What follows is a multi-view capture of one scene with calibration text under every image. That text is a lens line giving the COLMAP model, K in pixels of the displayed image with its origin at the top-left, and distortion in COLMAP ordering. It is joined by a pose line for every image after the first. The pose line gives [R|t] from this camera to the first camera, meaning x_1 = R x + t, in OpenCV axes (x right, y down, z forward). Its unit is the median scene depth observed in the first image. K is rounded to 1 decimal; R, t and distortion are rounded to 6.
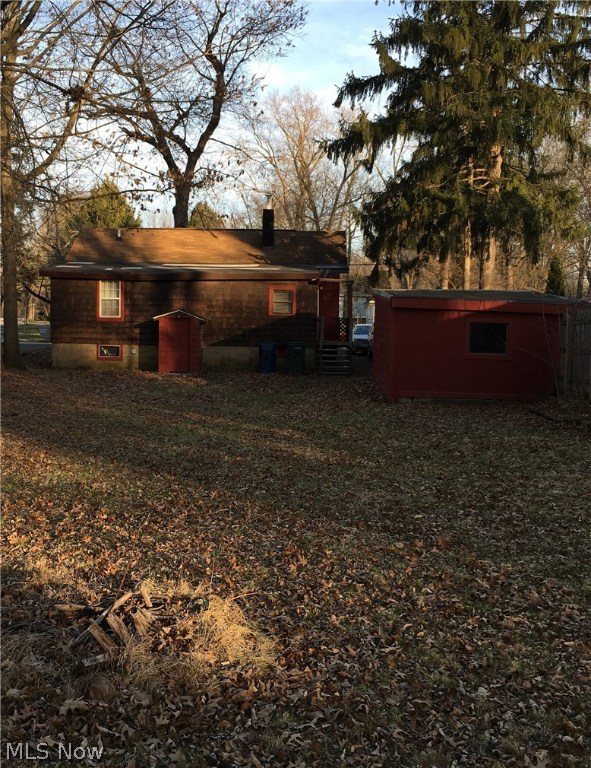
lens RADIAL K [[923.4, 0, 295.5], [0, 923.4, 384.0], [0, 0, 1]] dist [-0.017367, -0.015820]
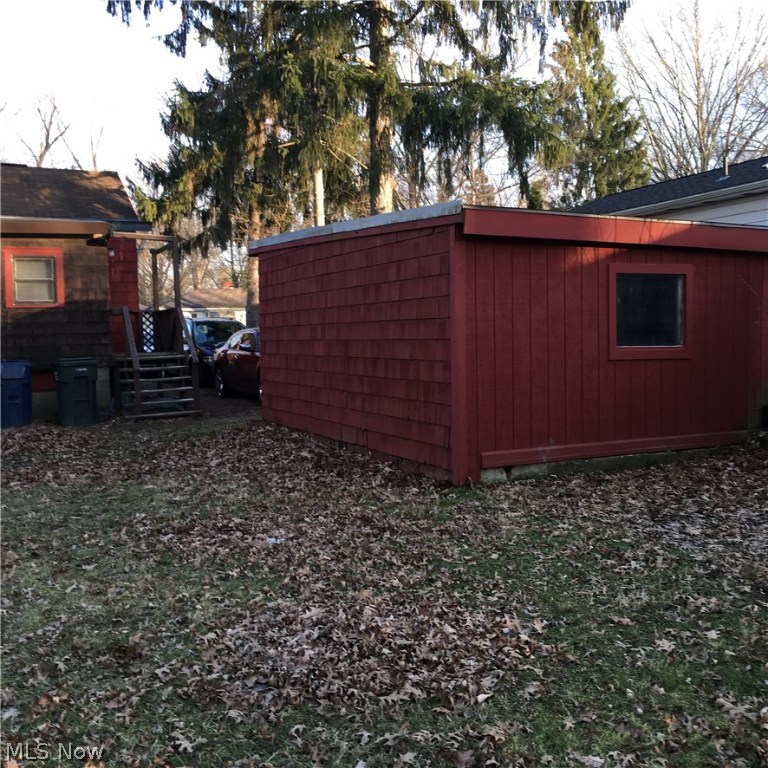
lens RADIAL K [[857.8, 0, 382.5], [0, 857.8, 359.5], [0, 0, 1]] dist [0.084530, -0.112866]
pose [[0.889392, -0.057637, 0.453497, -0.062518], [0.078860, 0.996492, -0.028009, -0.017938], [-0.450292, 0.060674, 0.890818, 0.500947]]
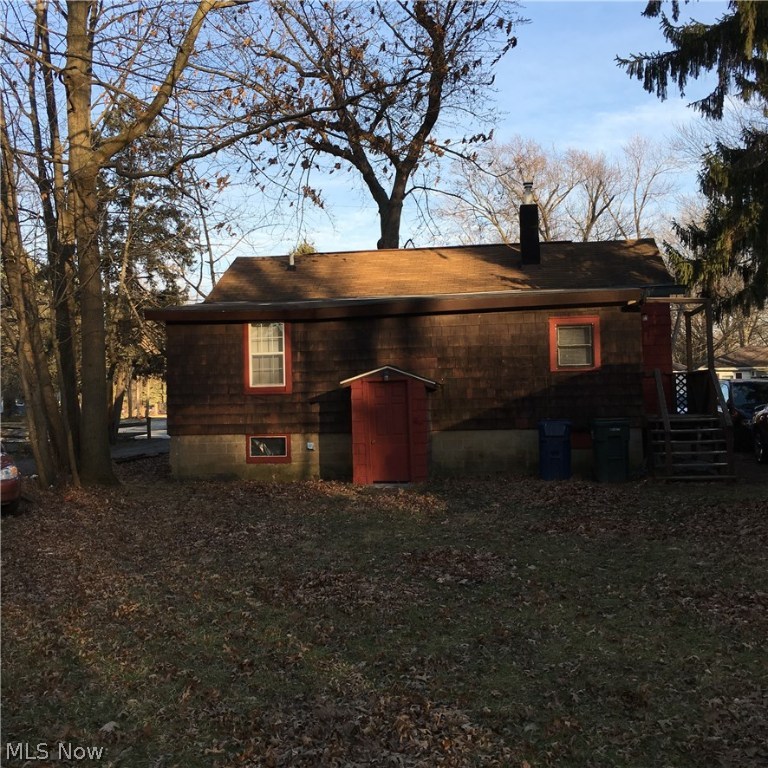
lens RADIAL K [[857.8, 0, 382.5], [0, 857.8, 359.5], [0, 0, 1]] dist [0.084530, -0.112866]
pose [[0.989641, -0.046279, -0.135898, -0.058178], [0.028548, 0.991150, -0.129637, -0.018058], [0.140695, 0.124414, 0.982205, 0.484812]]
